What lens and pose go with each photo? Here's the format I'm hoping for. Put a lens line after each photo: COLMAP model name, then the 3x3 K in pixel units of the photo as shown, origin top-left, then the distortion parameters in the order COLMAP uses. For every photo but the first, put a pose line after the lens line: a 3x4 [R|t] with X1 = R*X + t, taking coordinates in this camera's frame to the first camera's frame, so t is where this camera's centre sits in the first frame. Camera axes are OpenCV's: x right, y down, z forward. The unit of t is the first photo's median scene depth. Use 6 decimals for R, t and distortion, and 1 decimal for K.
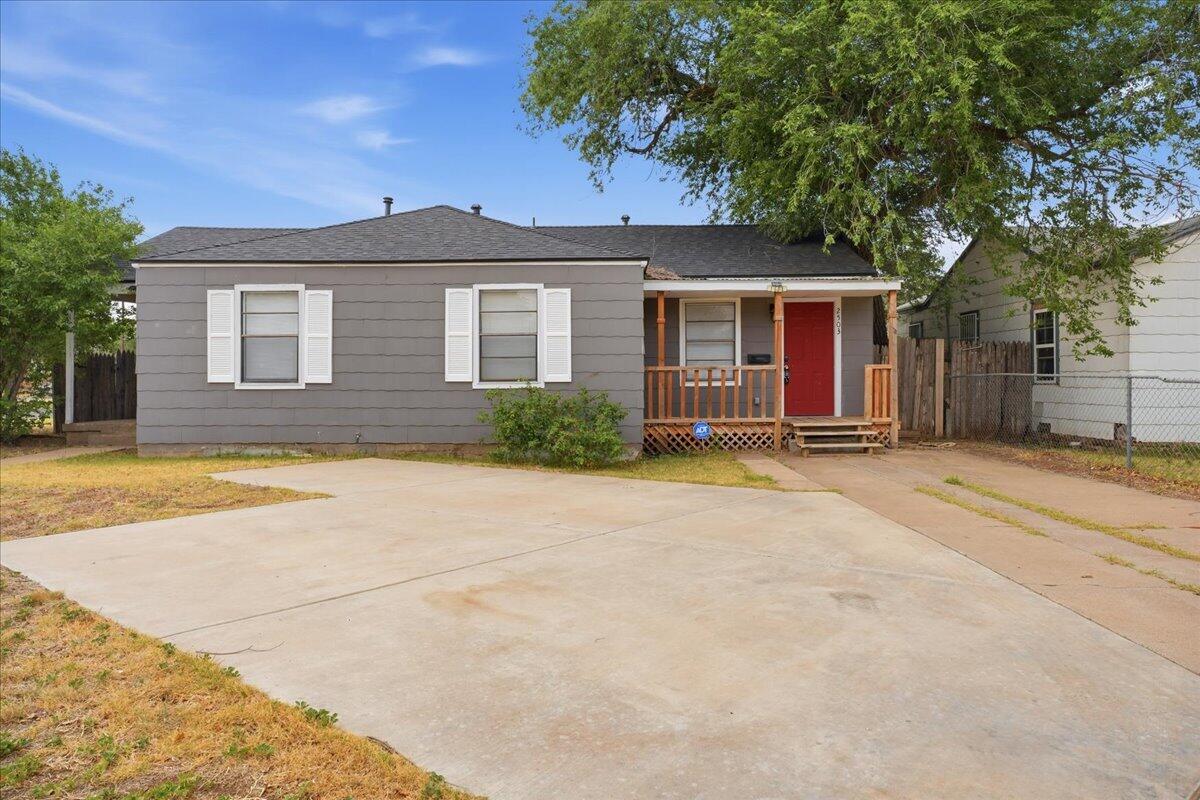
lens RADIAL K [[550.5, 0, 590.7], [0, 550.5, 392.6], [0, 0, 1]] dist [-0.004916, -0.000007]
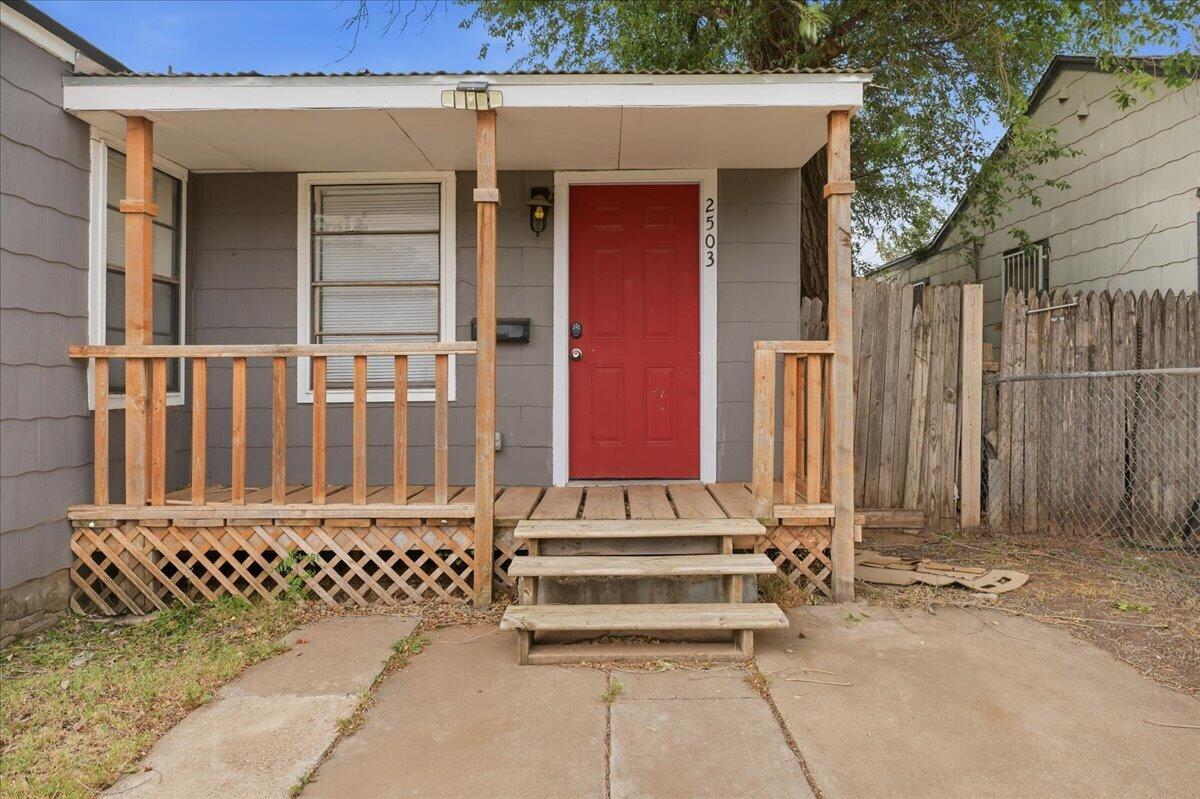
lens RADIAL K [[551.7, 0, 603.3], [0, 551.7, 388.4], [0, 0, 1]] dist [-0.000851, 0.000014]
pose [[0.999949, 0.002329, 0.009834, 0.372327], [-0.002236, 0.999953, -0.009444, -0.017774], [-0.009856, 0.009422, 0.999907, 0.617012]]
